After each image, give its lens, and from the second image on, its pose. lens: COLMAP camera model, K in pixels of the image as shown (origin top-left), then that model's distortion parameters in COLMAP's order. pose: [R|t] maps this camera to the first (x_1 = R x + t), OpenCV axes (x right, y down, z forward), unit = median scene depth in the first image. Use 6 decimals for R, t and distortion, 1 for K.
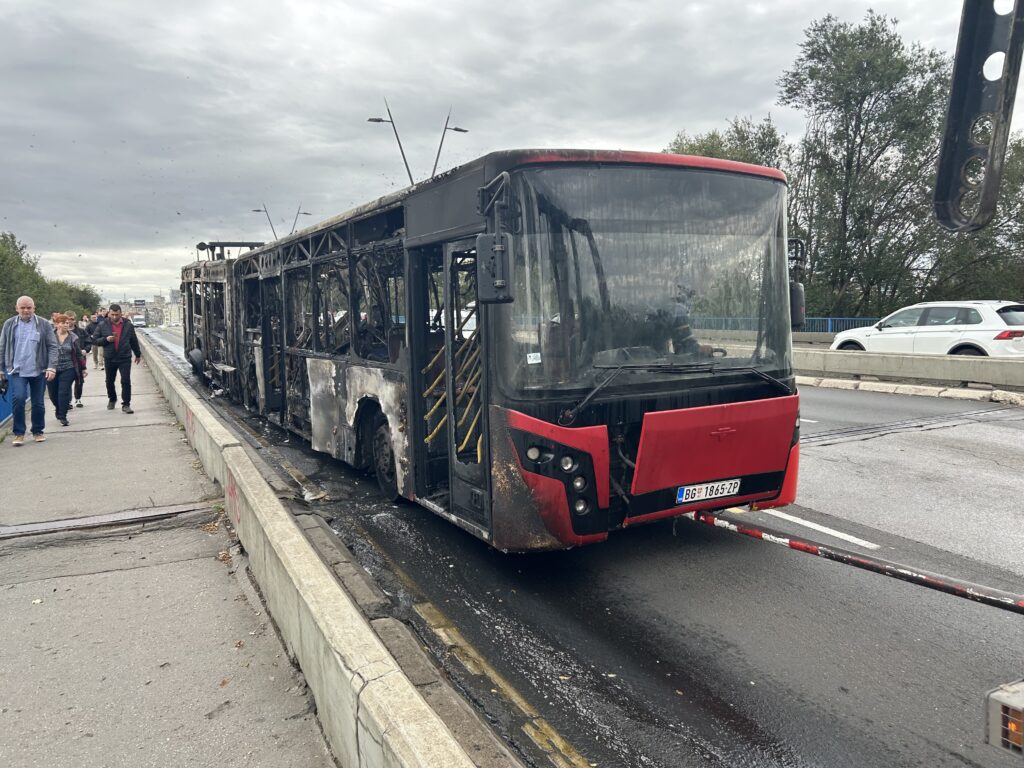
lens RADIAL K [[753.9, 0, 512.0], [0, 753.9, 384.0], [0, 0, 1]] dist [-0.078508, -0.001374]
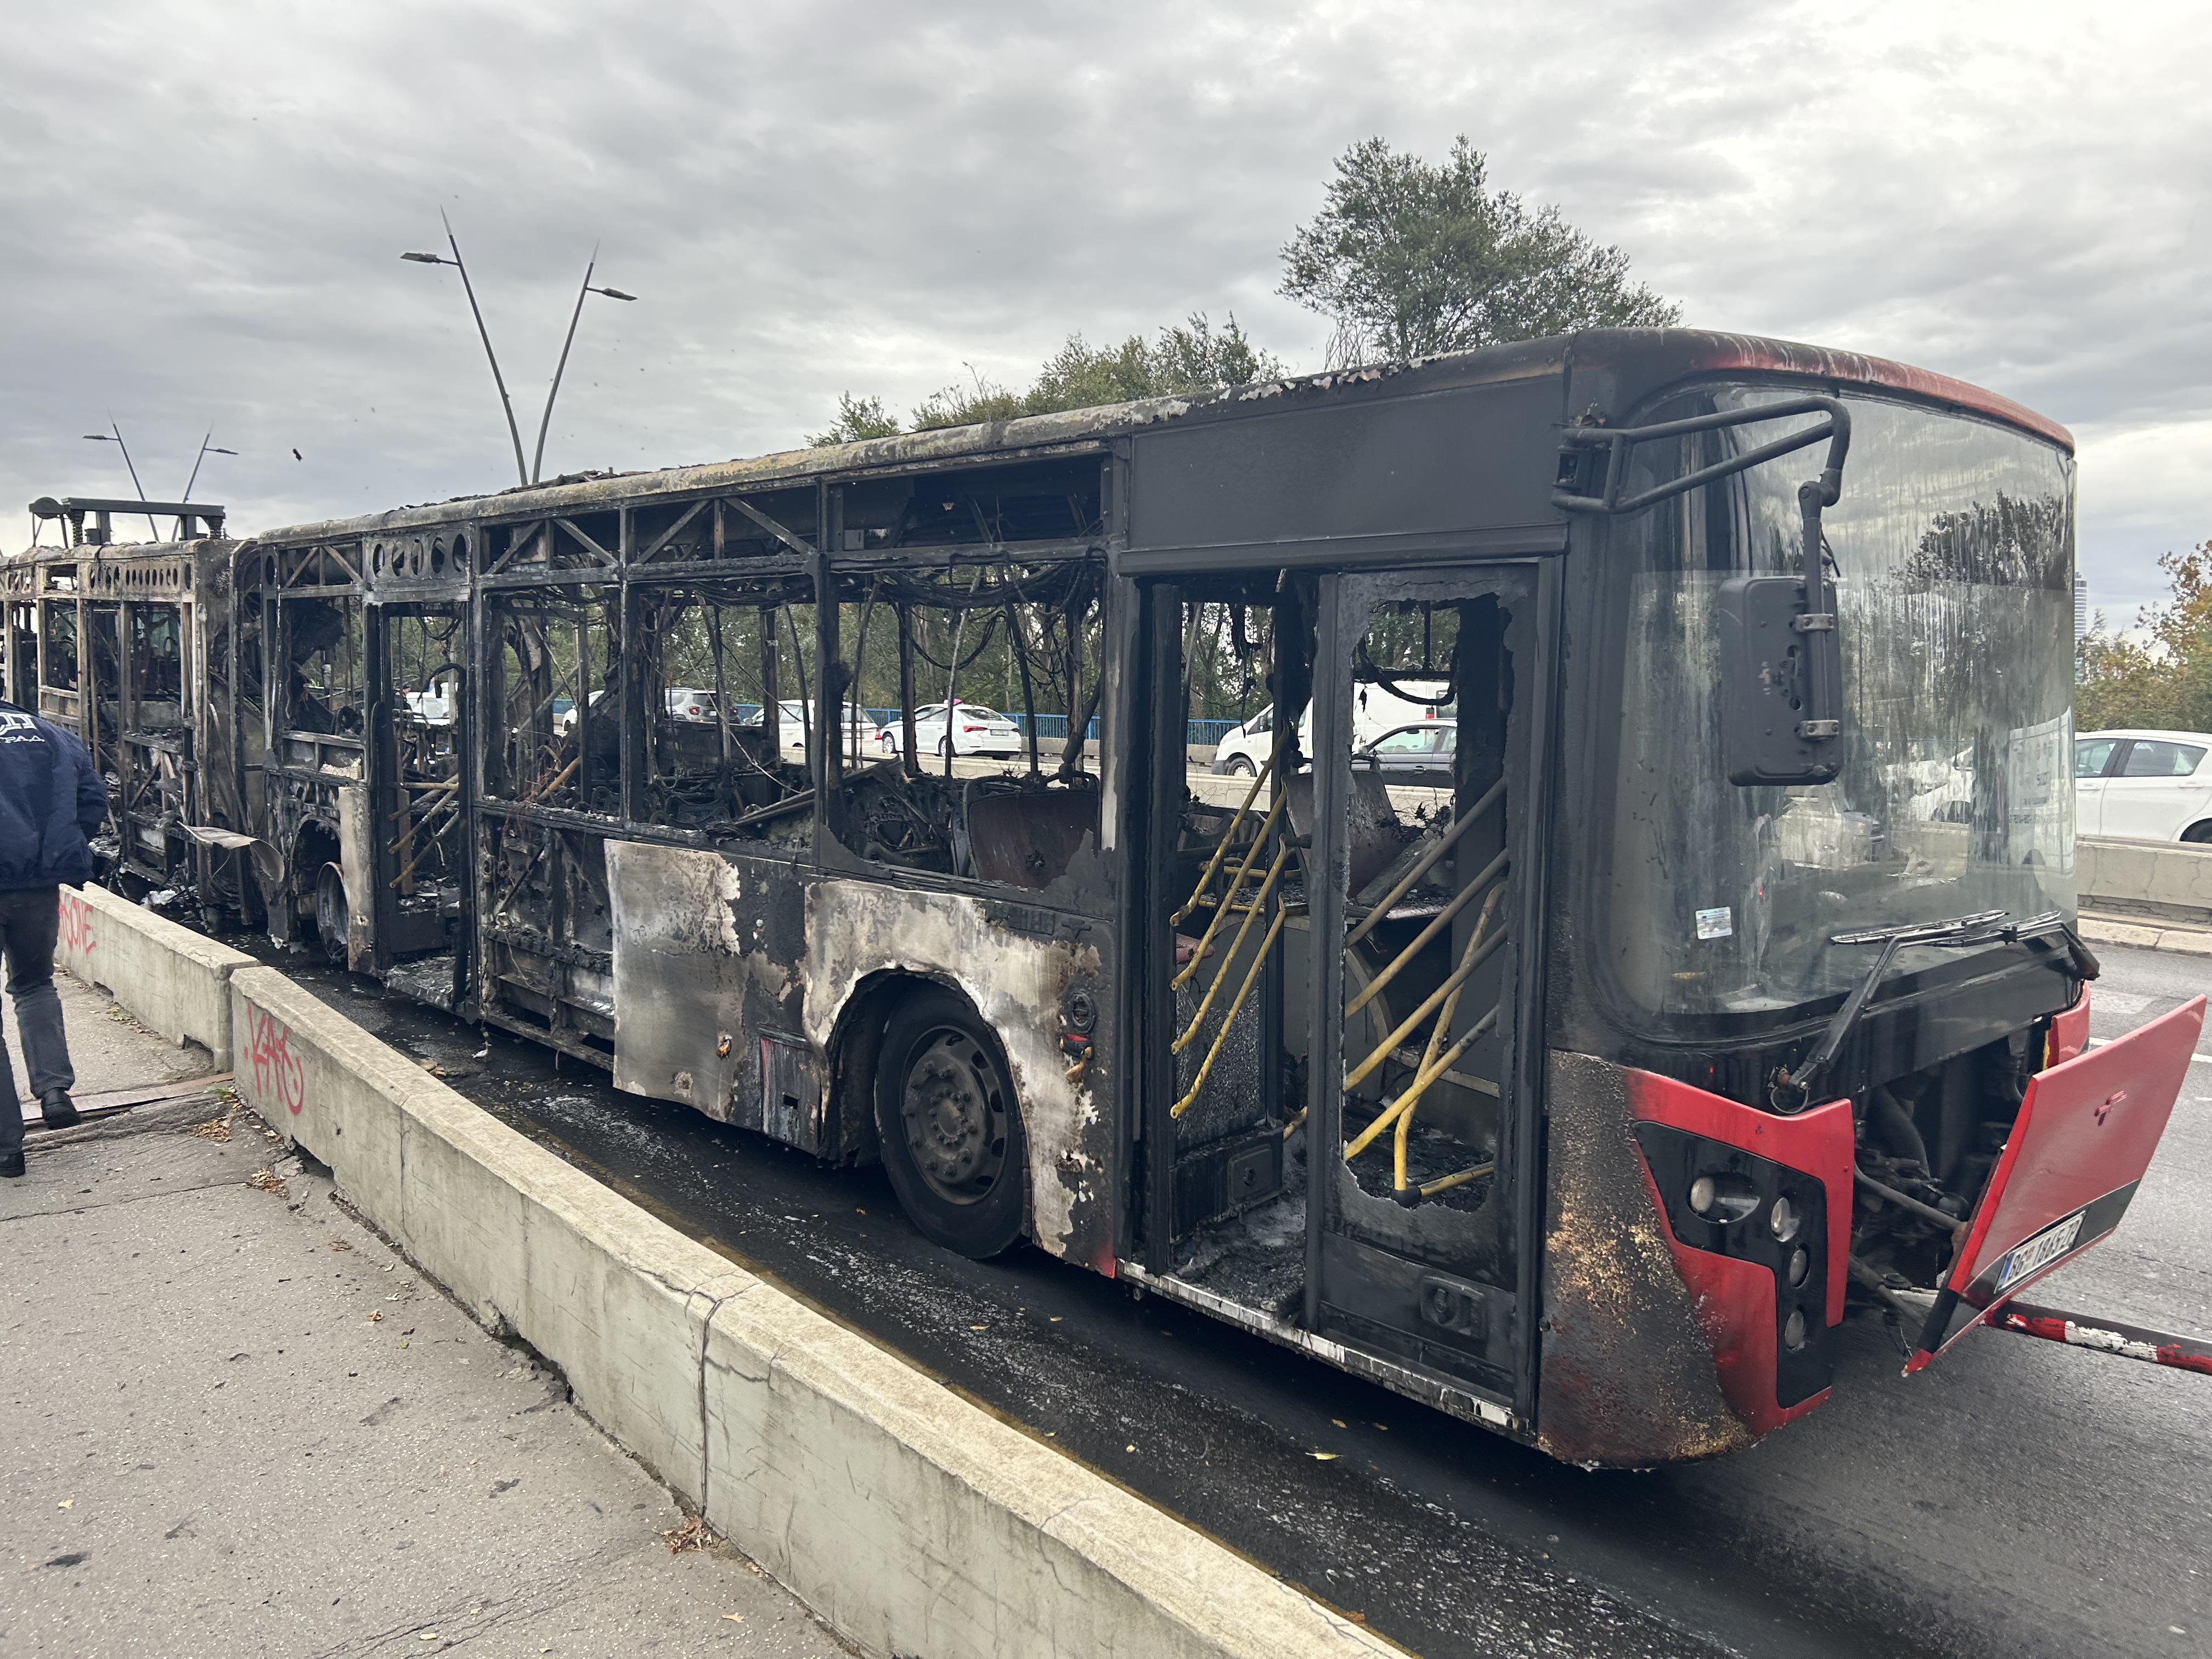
lens RADIAL K [[1698.0, 0, 1106.0], [0, 1698.0, 829.5], [0, 0, 1]] dist [-0.133642, -0.002974]
pose [[0.969154, 0.010014, 0.246252, -0.151644], [-0.005855, 0.999828, -0.017615, 0.012608], [-0.246386, 0.015629, 0.969046, -0.313680]]
